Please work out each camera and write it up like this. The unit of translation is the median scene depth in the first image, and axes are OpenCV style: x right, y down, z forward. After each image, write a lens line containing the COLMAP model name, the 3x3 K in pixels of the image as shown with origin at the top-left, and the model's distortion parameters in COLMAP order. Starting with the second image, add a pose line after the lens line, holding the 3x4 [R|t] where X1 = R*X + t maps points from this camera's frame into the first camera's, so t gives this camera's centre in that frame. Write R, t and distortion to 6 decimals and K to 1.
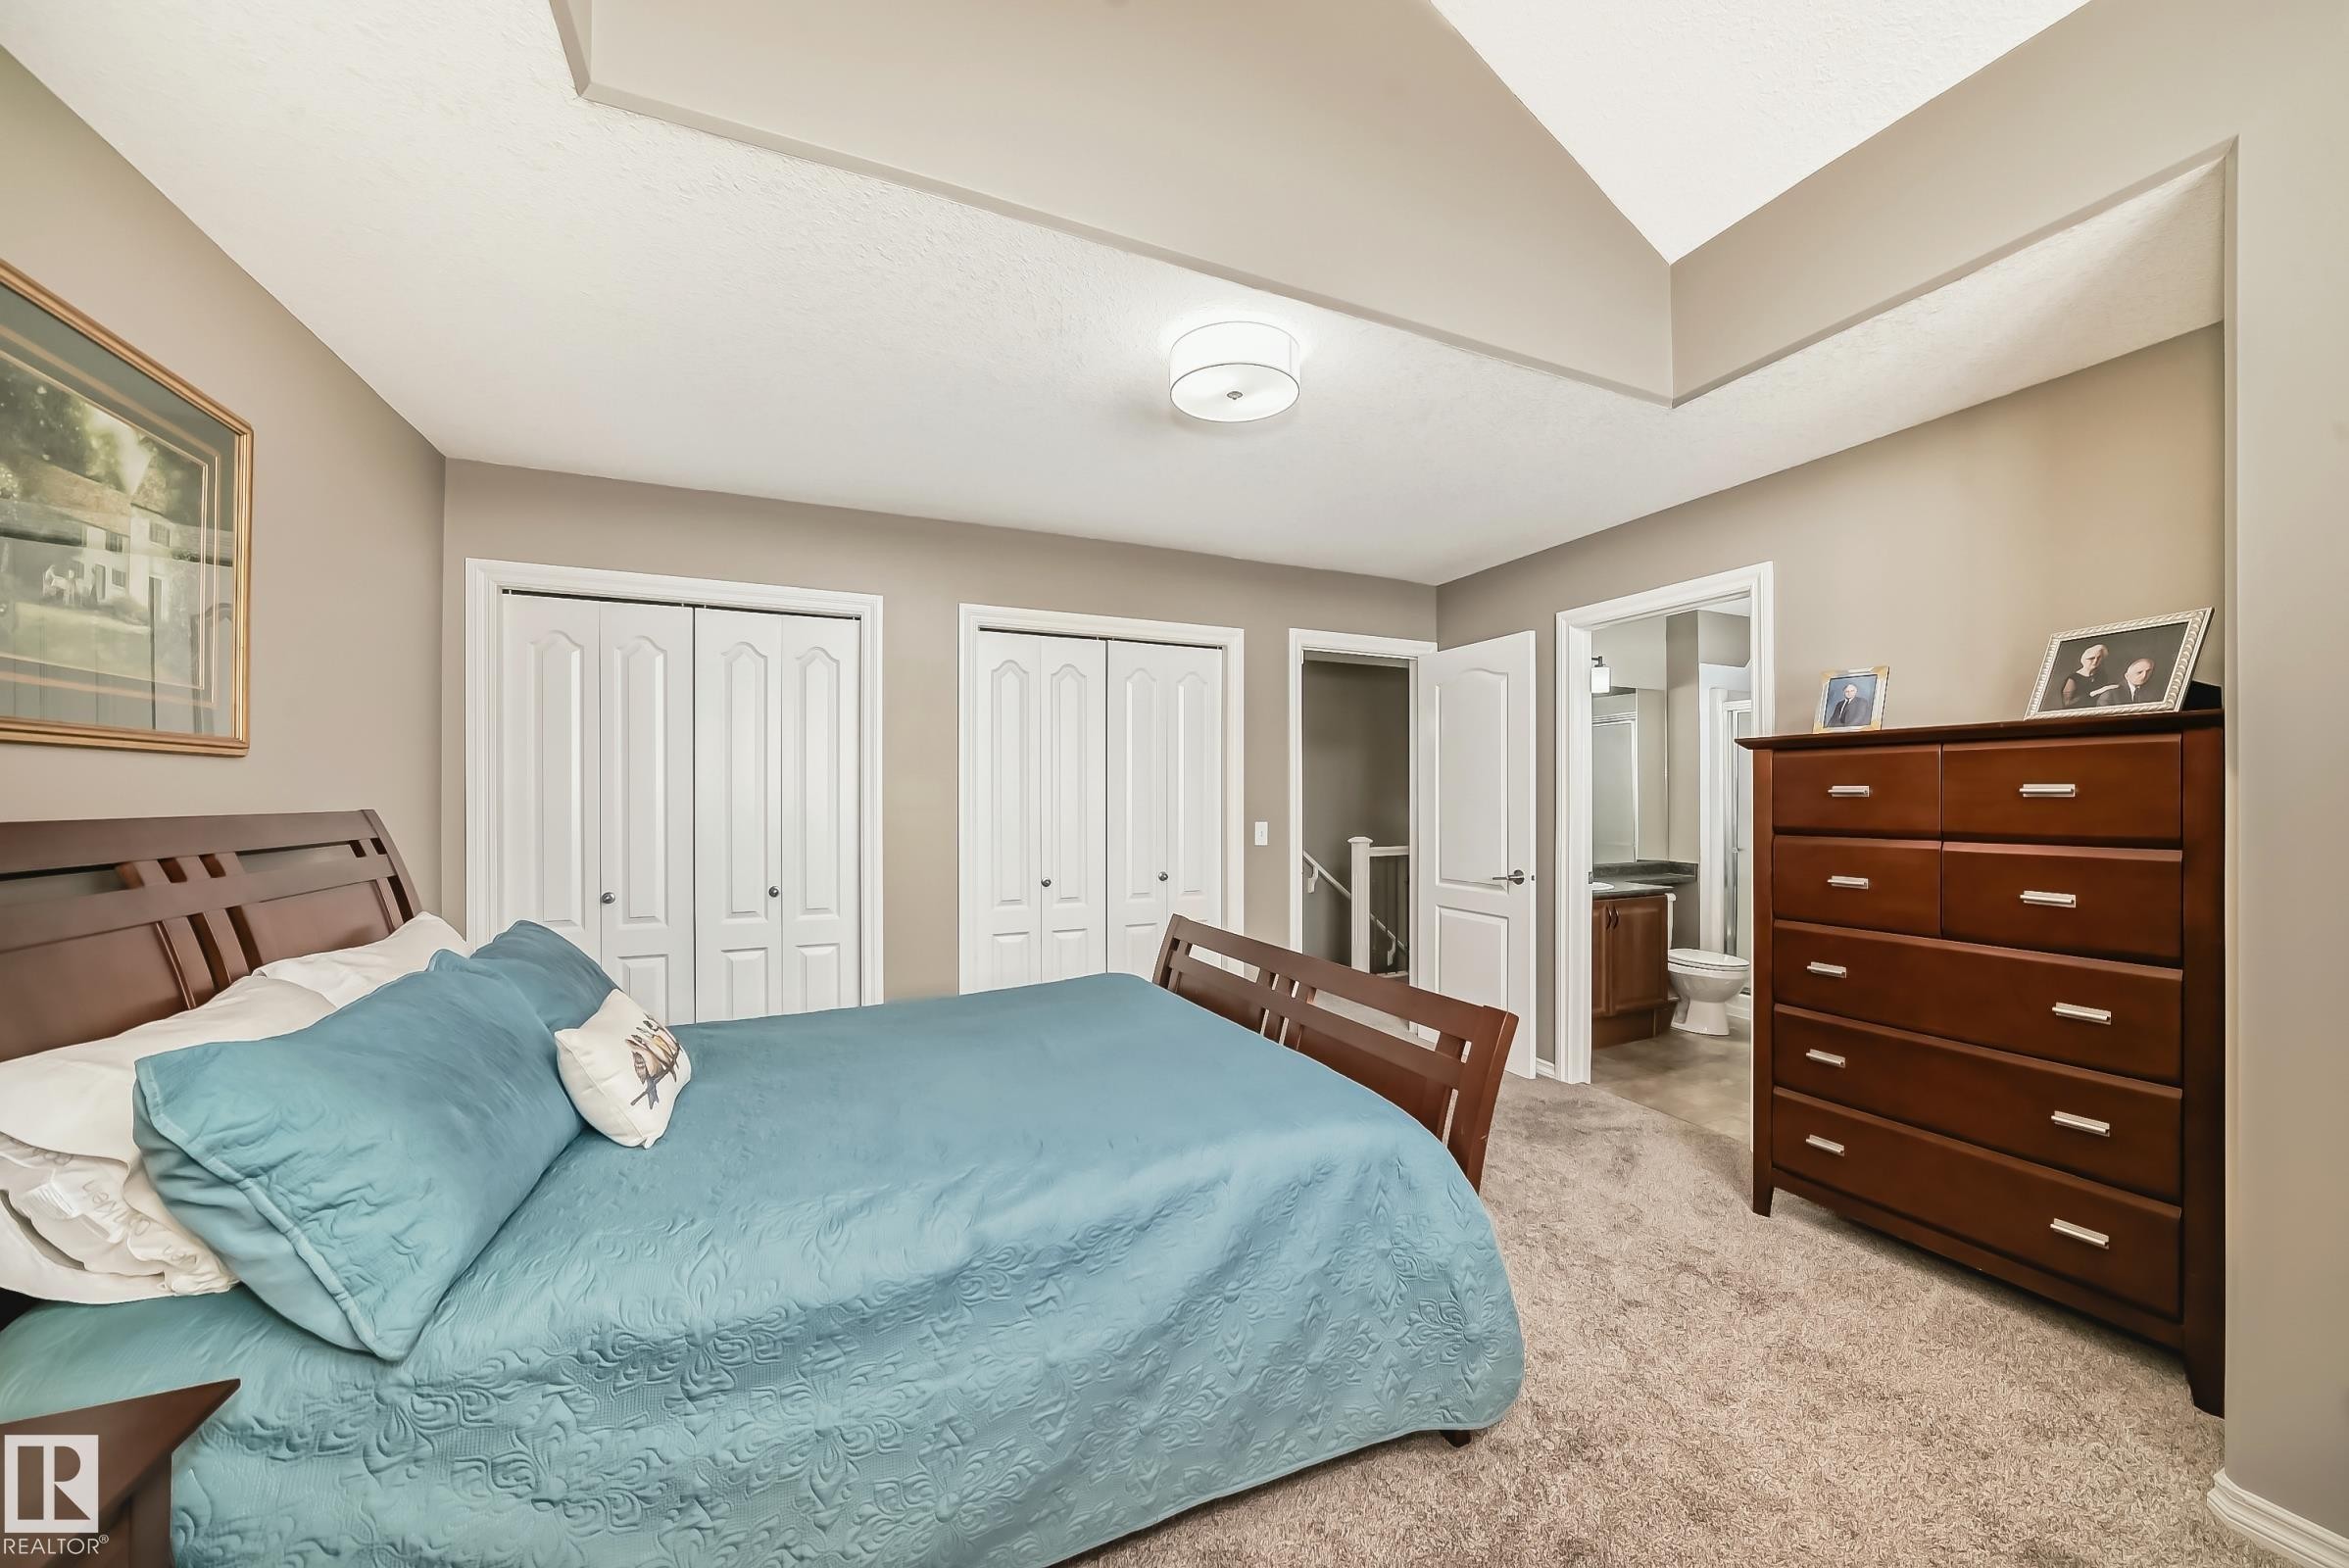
lens RADIAL K [[829.2, 0, 1174.1], [0, 829.2, 794.5], [0, 0, 1]] dist [-0.025289, 0.006857]
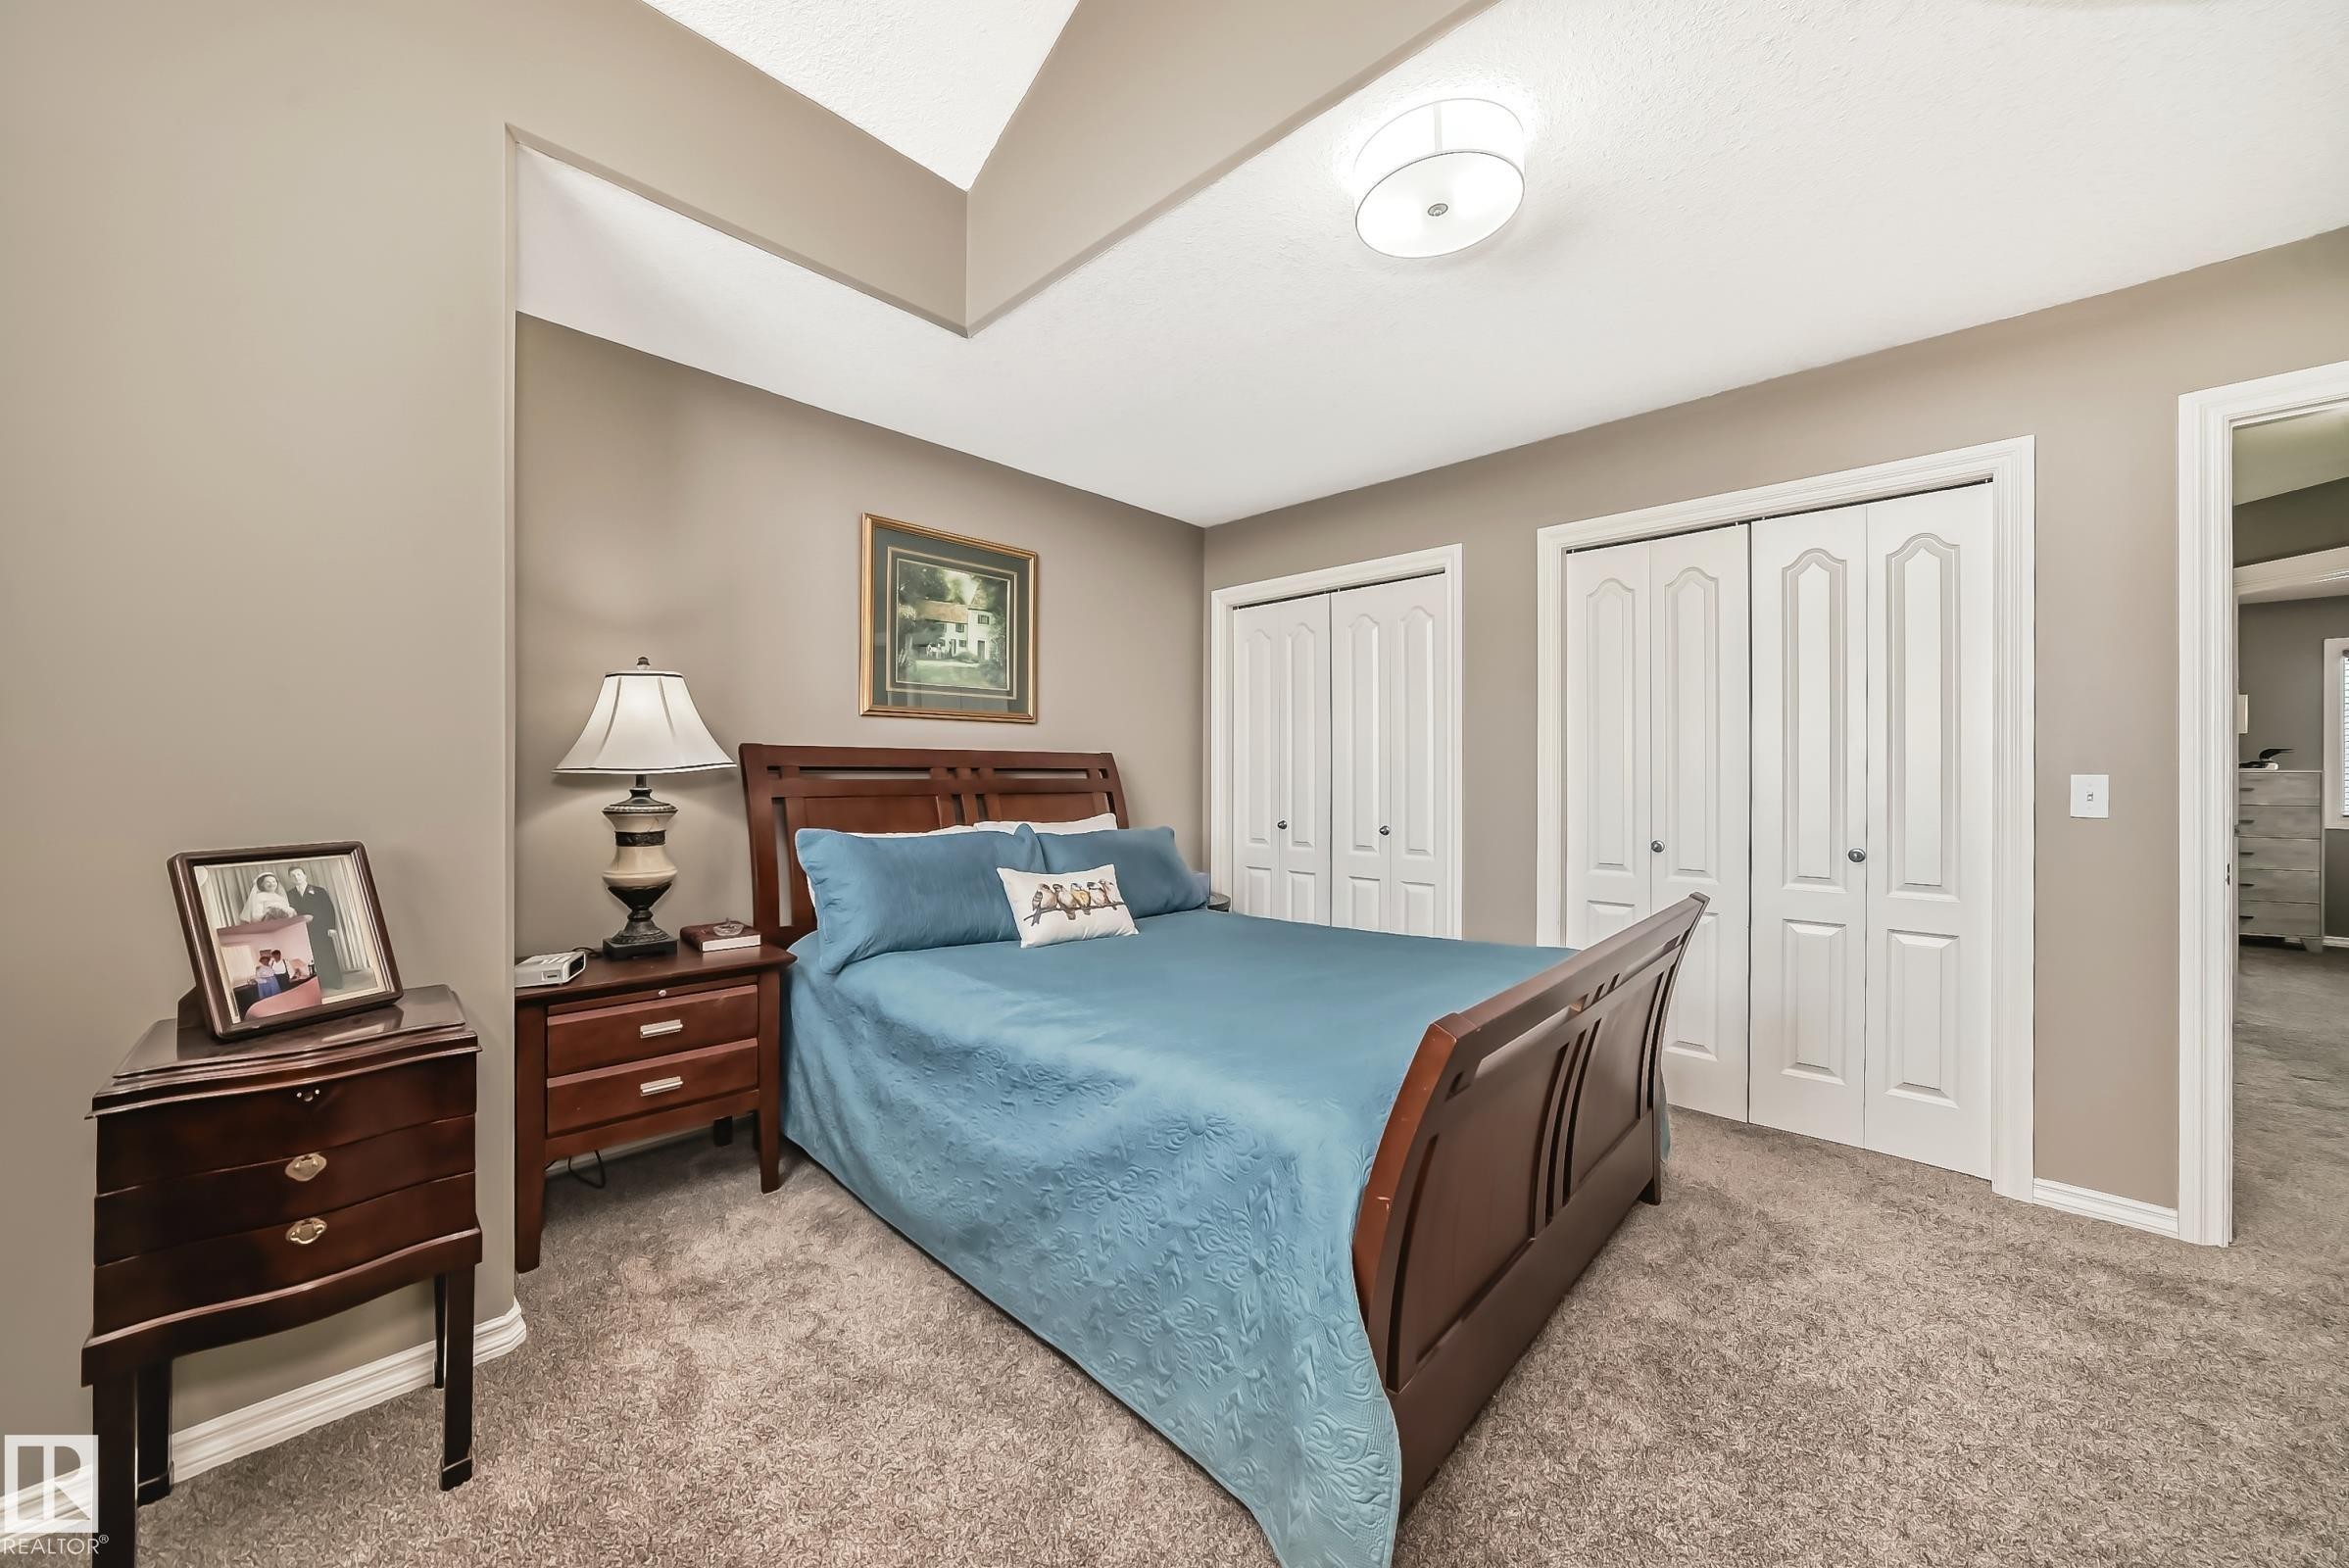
lens RADIAL K [[843.6, 0, 1175.8], [0, 843.6, 770.5], [0, 0, 1]] dist [-0.030876, 0.009932]
pose [[0.378167, -0.003533, -0.925731, 0.994372], [0.000234, 0.999993, -0.003721, 0.084784], [0.925737, 0.001190, 0.378165, 0.636472]]
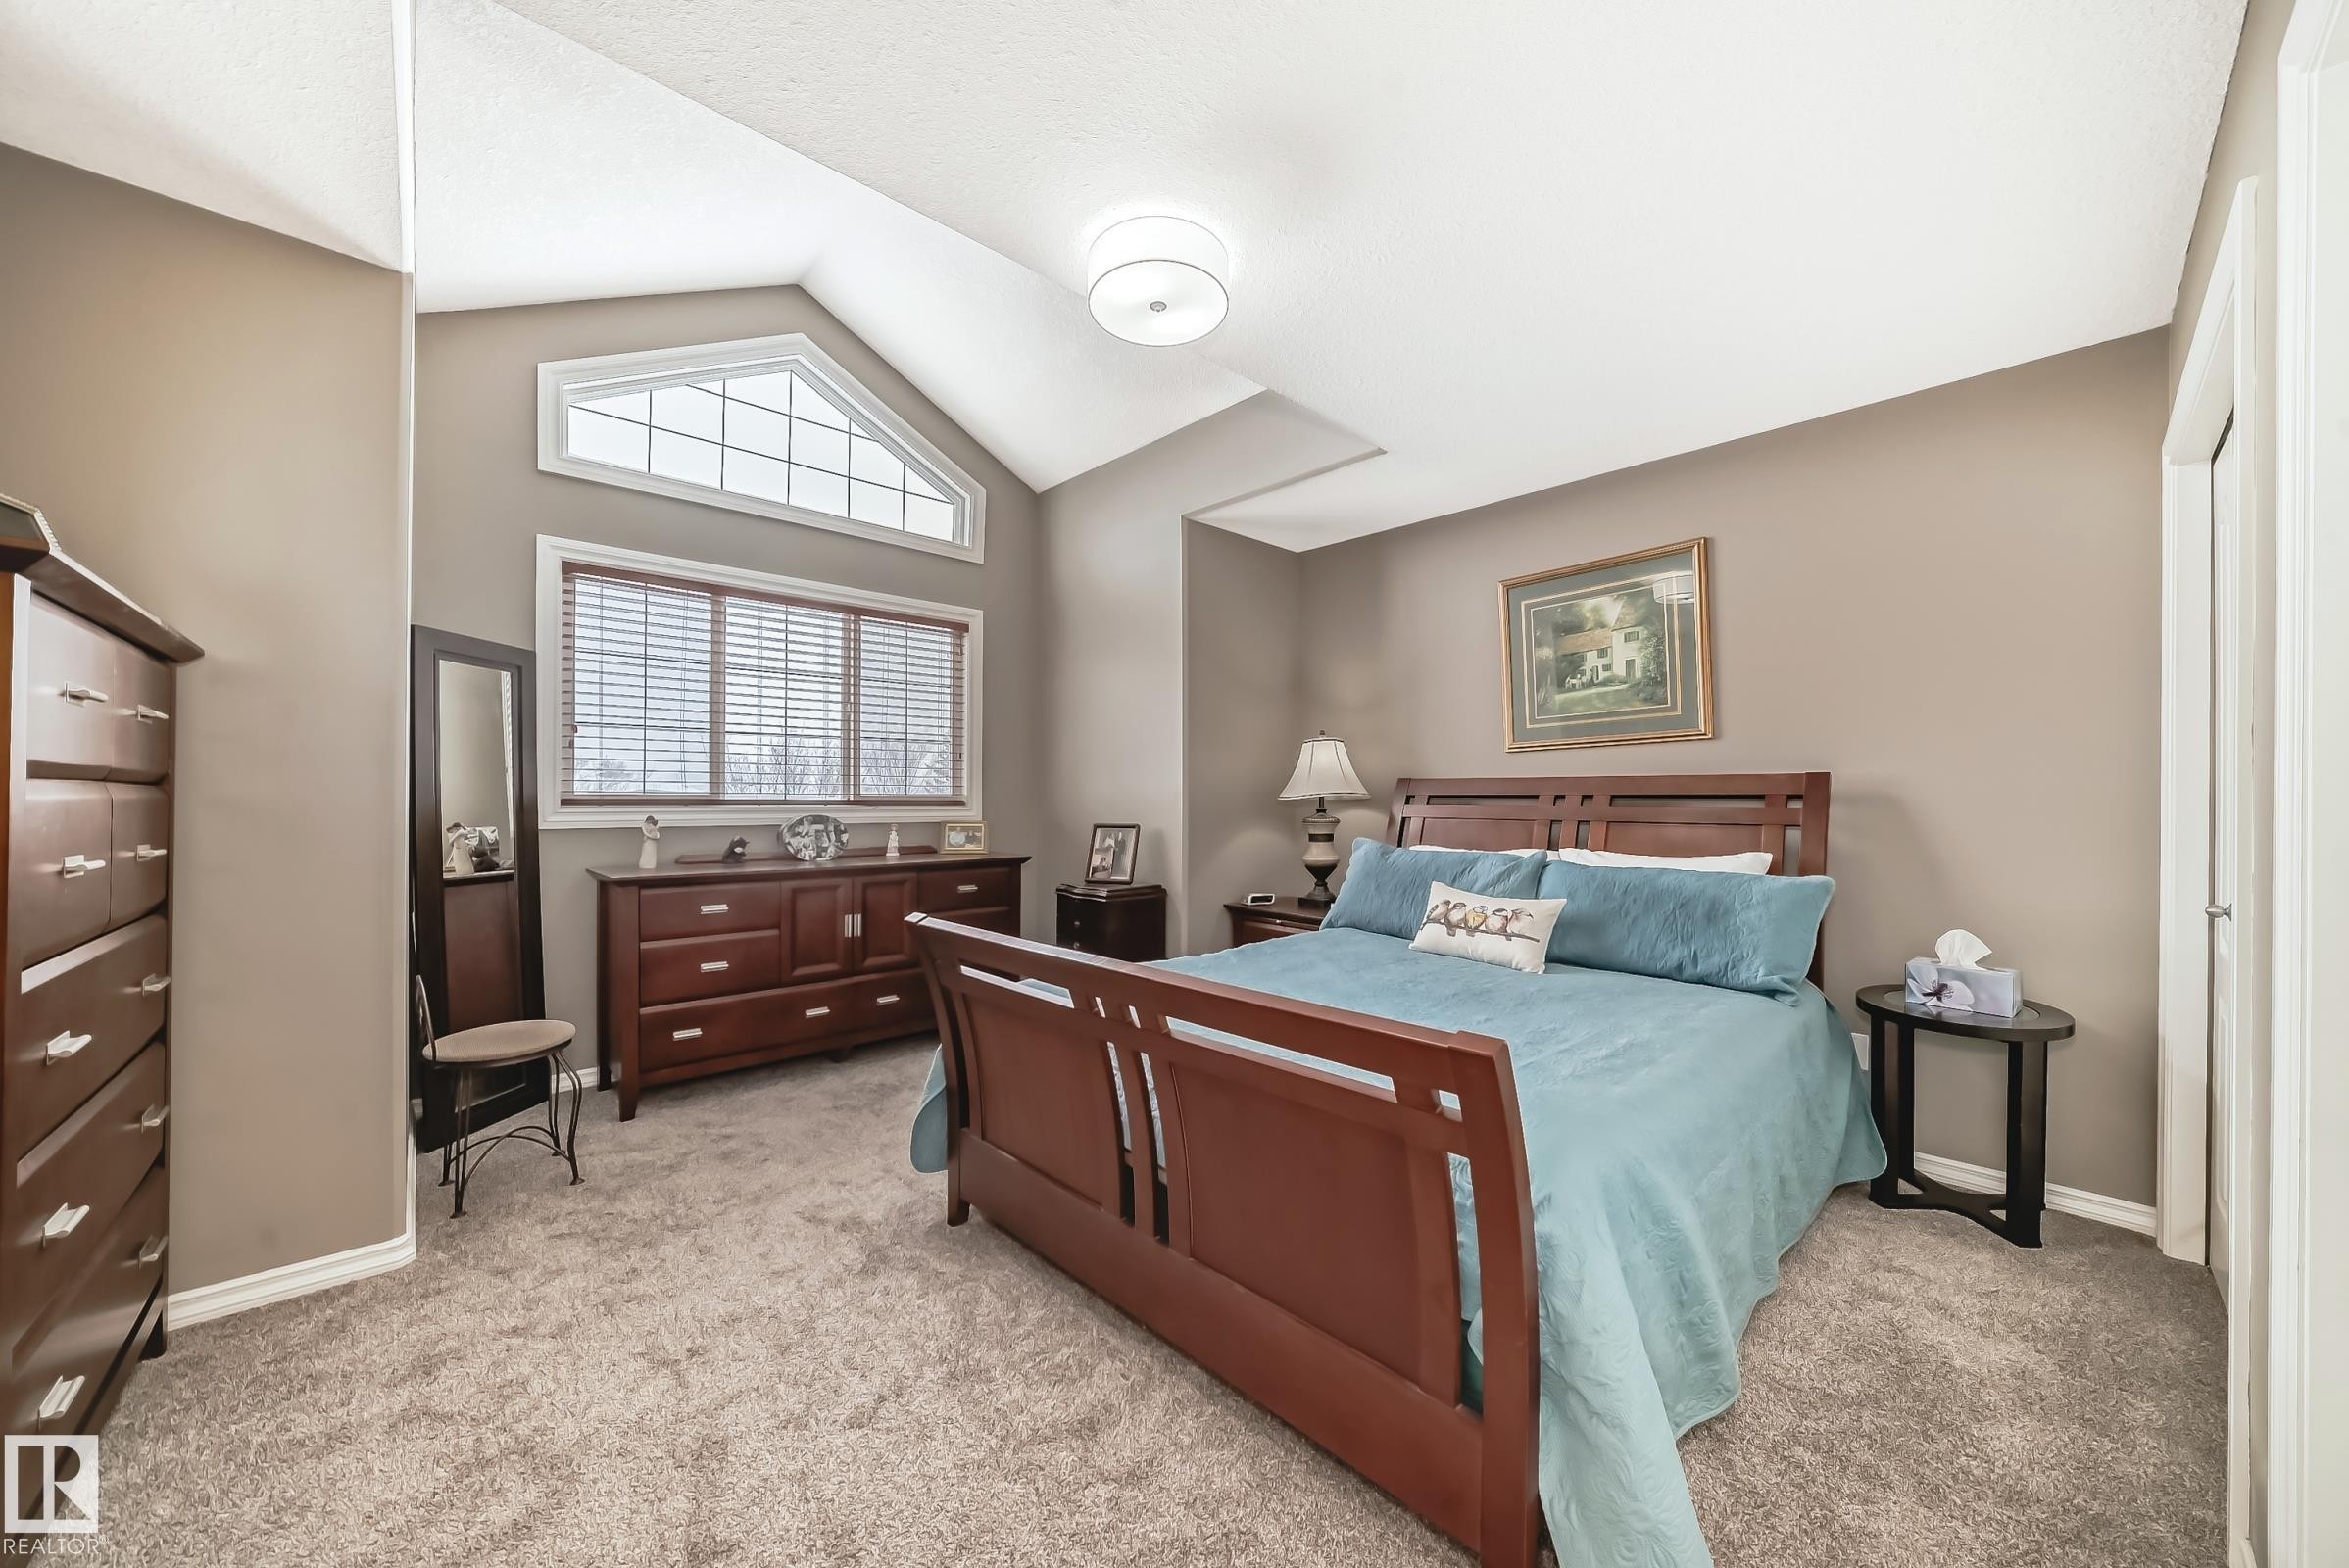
lens RADIAL K [[829.2, 0, 1174.1], [0, 829.2, 794.5], [0, 0, 1]] dist [-0.025289, 0.006857]
pose [[-0.947980, -0.004679, -0.318297, 0.478523], [-0.002419, 0.999969, -0.007495, 0.088622], [0.318322, -0.006335, -0.947962, 2.591361]]
